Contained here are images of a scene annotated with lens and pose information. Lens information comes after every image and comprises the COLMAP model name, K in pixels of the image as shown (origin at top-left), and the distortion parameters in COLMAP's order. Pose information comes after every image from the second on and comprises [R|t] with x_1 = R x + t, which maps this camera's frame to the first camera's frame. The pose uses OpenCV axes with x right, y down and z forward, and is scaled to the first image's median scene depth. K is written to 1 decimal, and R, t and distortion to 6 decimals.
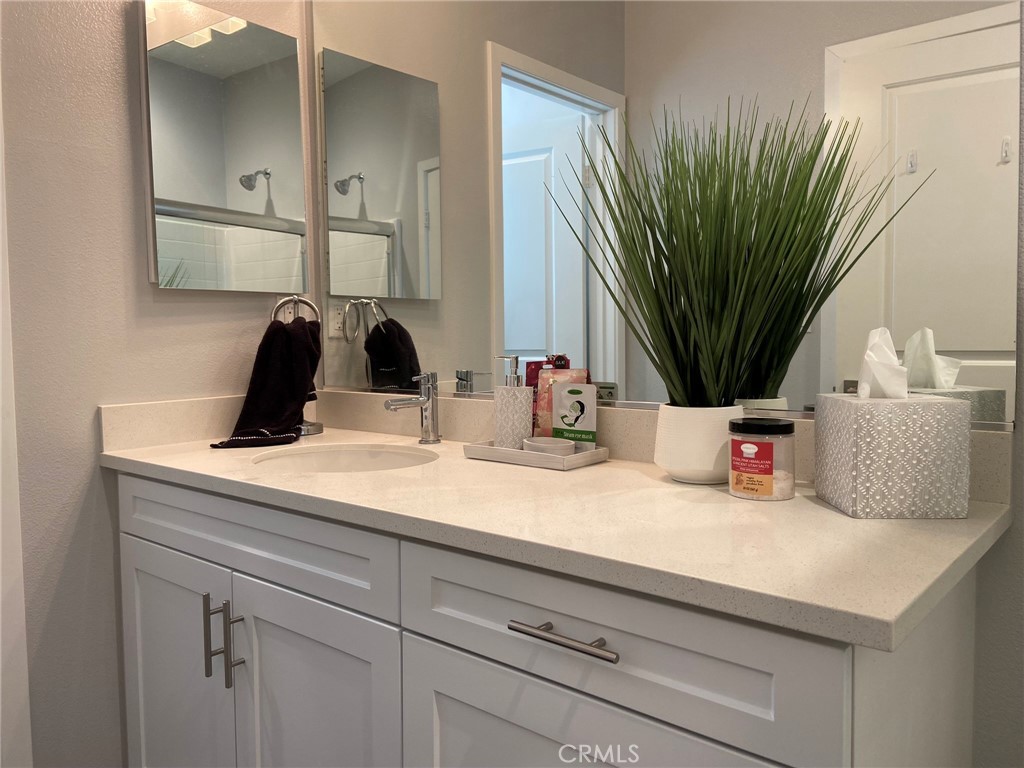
lens RADIAL K [[771.5, 0, 515.8], [0, 771.5, 377.2], [0, 0, 1]] dist [0.134766, -0.162273]
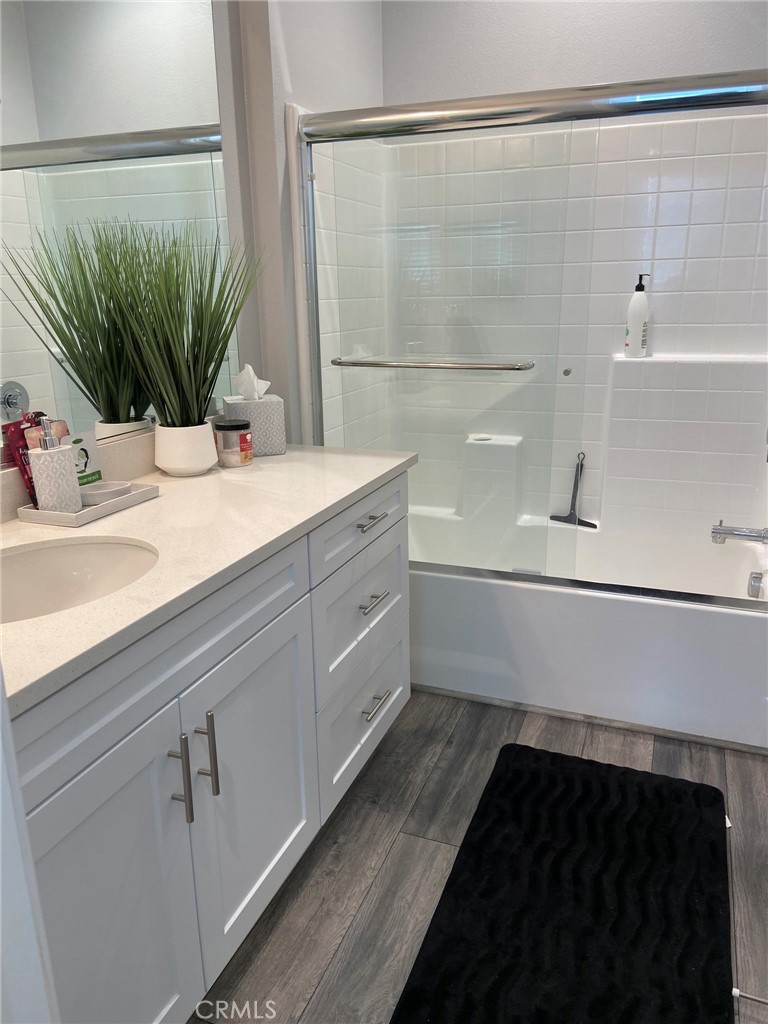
lens RADIAL K [[771.5, 0, 384.0], [0, 771.5, 512.0], [0, 0, 1]] dist [0.134766, -0.162273]
pose [[-0.331619, -0.242777, 0.911640, -1.081402], [0.073236, 0.956780, 0.281439, -0.162683], [-0.940567, 0.160096, -0.299506, 0.931634]]
